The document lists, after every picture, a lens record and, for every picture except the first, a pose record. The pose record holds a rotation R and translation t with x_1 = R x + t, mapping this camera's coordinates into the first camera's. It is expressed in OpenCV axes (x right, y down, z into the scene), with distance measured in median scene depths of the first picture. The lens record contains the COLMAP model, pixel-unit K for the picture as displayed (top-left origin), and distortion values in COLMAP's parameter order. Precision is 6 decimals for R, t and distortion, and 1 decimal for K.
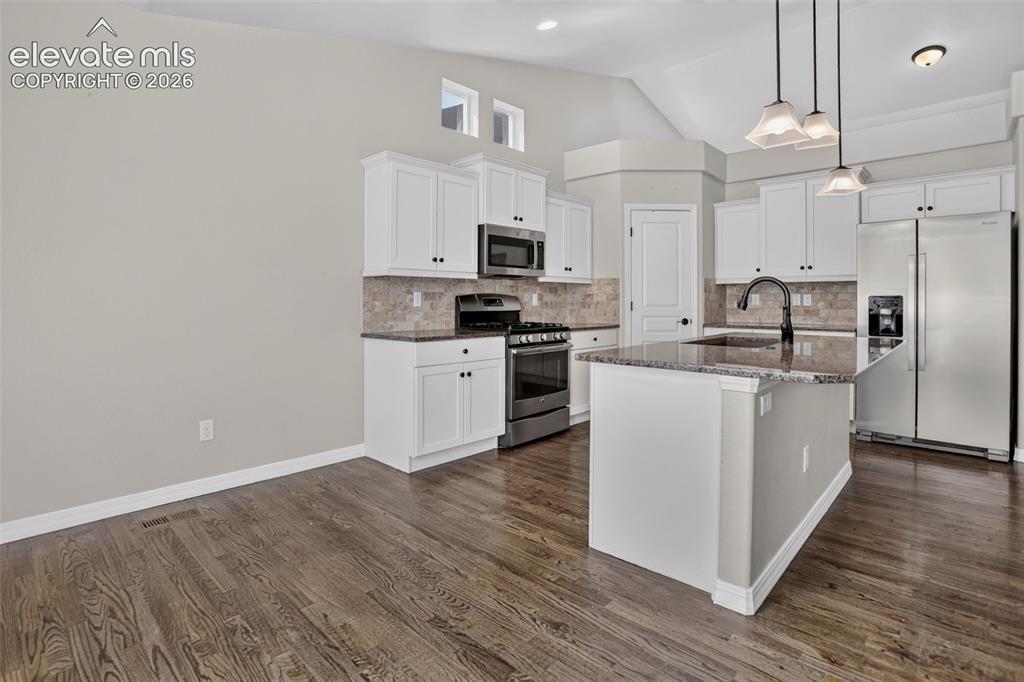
lens RADIAL K [[503.4, 0, 511.5], [0, 503.4, 300.9], [0, 0, 1]] dist [-0.055889, 0.019865]
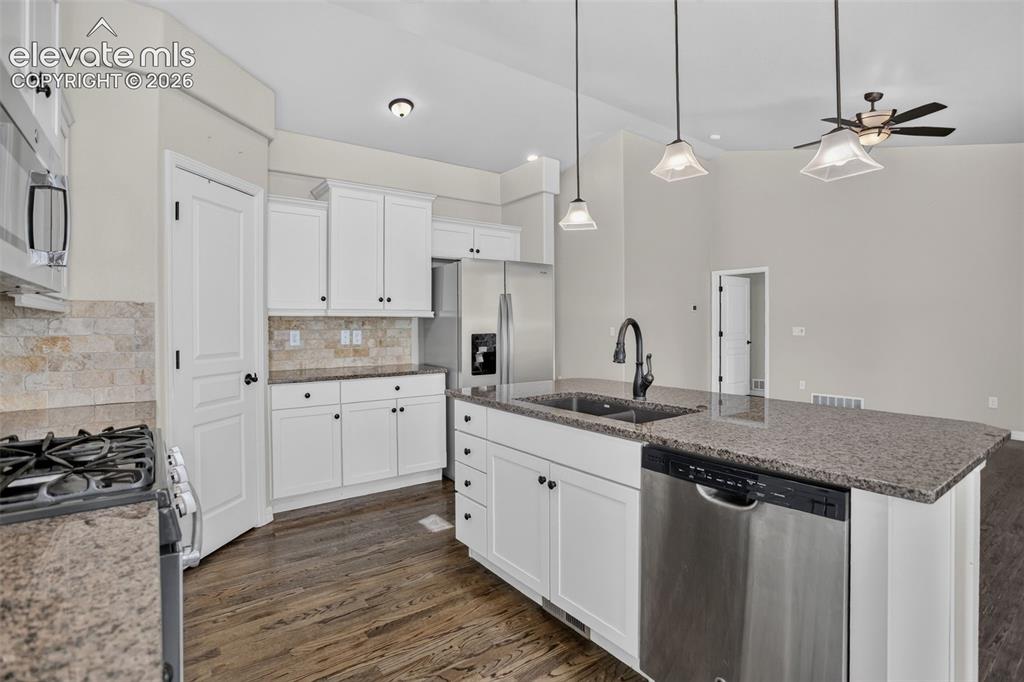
lens RADIAL K [[499.7, 0, 506.9], [0, 499.7, 324.2], [0, 0, 1]] dist [-0.074260, 0.027877]
pose [[0.184799, -0.002701, 0.982773, -0.214451], [0.006835, 0.999976, 0.001463, -0.028346], [-0.982753, 0.006447, 0.184813, 0.711729]]
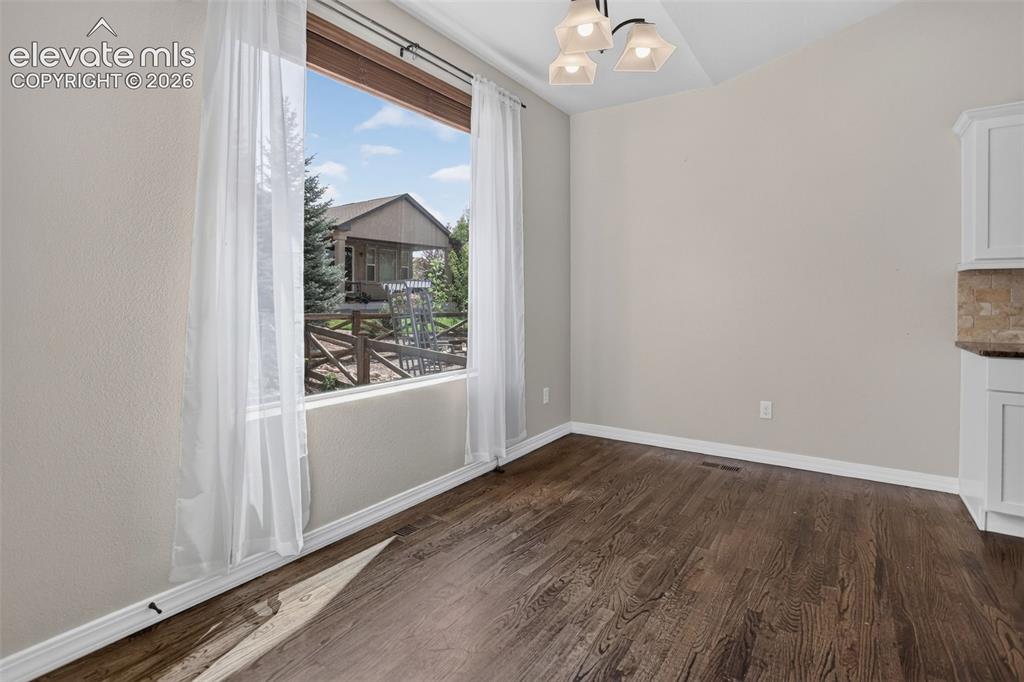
lens RADIAL K [[503.4, 0, 511.5], [0, 503.4, 300.9], [0, 0, 1]] dist [-0.055889, 0.019865]
pose [[0.161008, 0.002596, -0.986950, 0.320895], [-0.003758, 0.999991, 0.002017, -0.000149], [0.986946, 0.003384, 0.161016, 0.142140]]
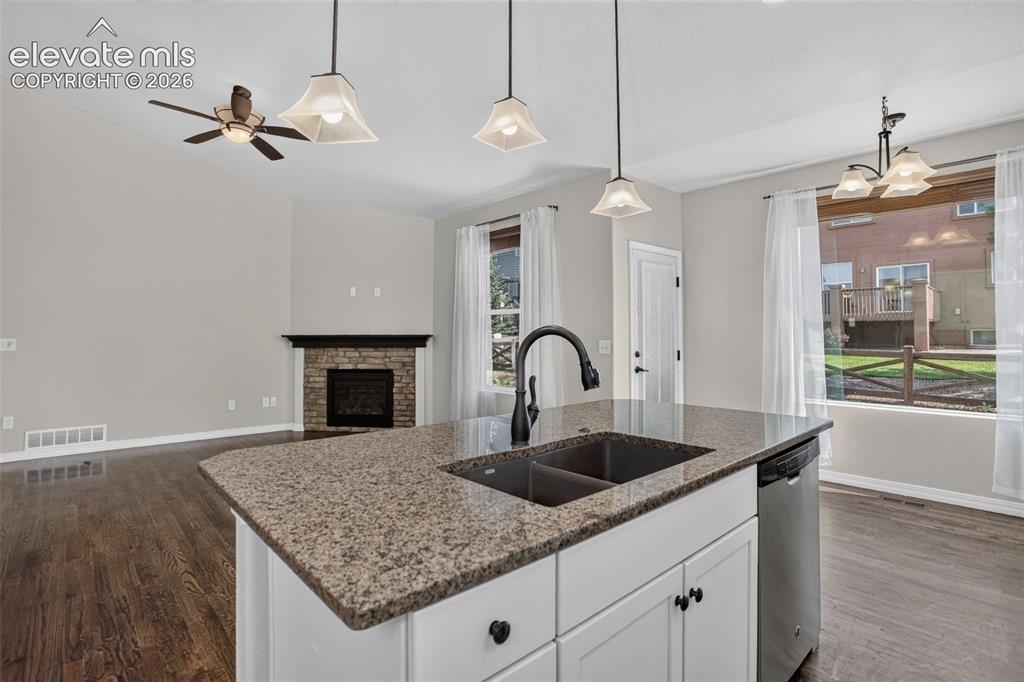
lens RADIAL K [[499.7, 0, 506.9], [0, 499.7, 324.2], [0, 0, 1]] dist [-0.074260, 0.027877]
pose [[-0.997070, -0.002054, 0.076468, 0.358382], [-0.003286, 0.999867, -0.015985, -0.029002], [-0.076425, -0.016190, -0.996944, 1.065503]]
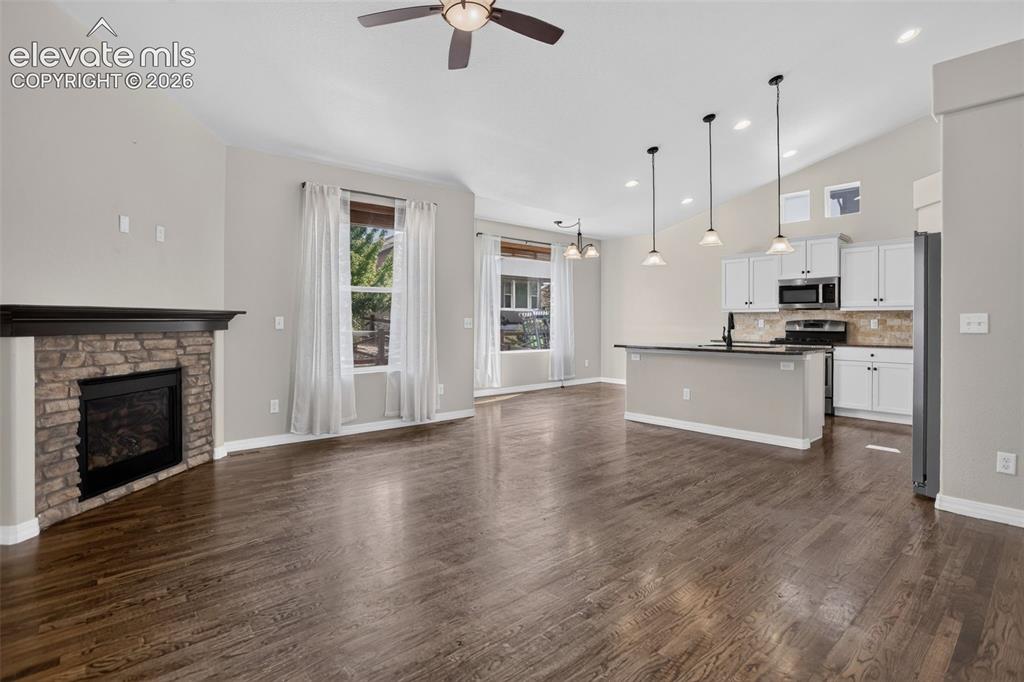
lens RADIAL K [[499.7, 0, 506.9], [0, 499.7, 324.2], [0, 0, 1]] dist [-0.074260, 0.027877]
pose [[-0.107567, 0.002463, -0.994195, 1.689941], [-0.006325, 0.999975, 0.003162, 0.000683], [0.994178, 0.006628, -0.107549, 0.245668]]
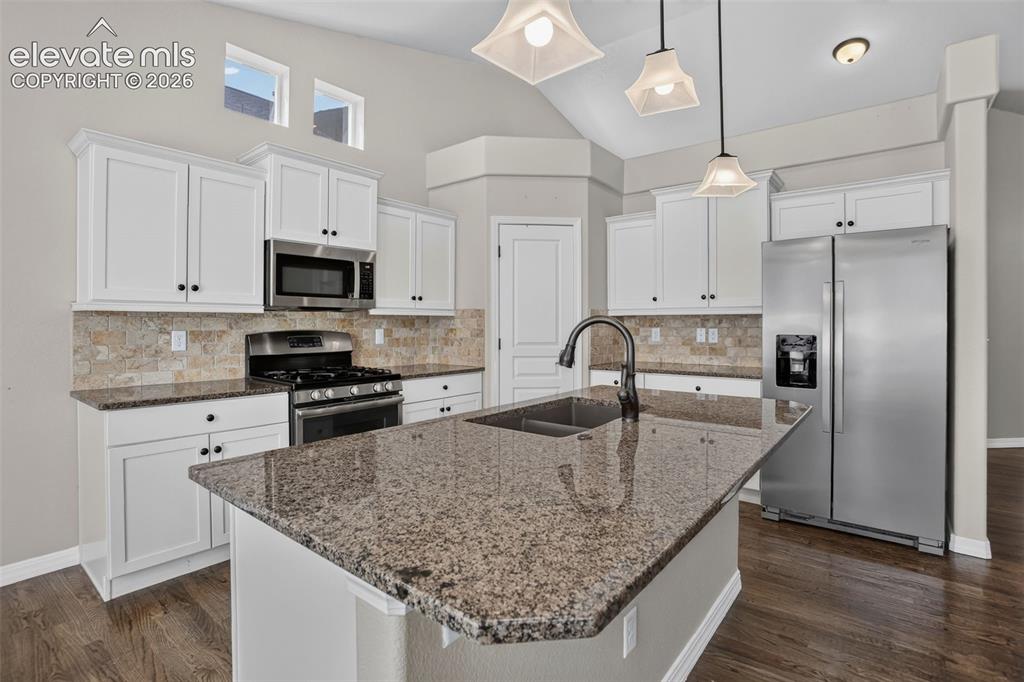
lens RADIAL K [[499.7, 0, 506.9], [0, 499.7, 324.2], [0, 0, 1]] dist [-0.074260, 0.027877]
pose [[0.997258, -0.001988, 0.073972, 0.233392], [0.002019, 0.999998, -0.000341, -0.025457], [-0.073971, 0.000489, 0.997260, 0.247271]]
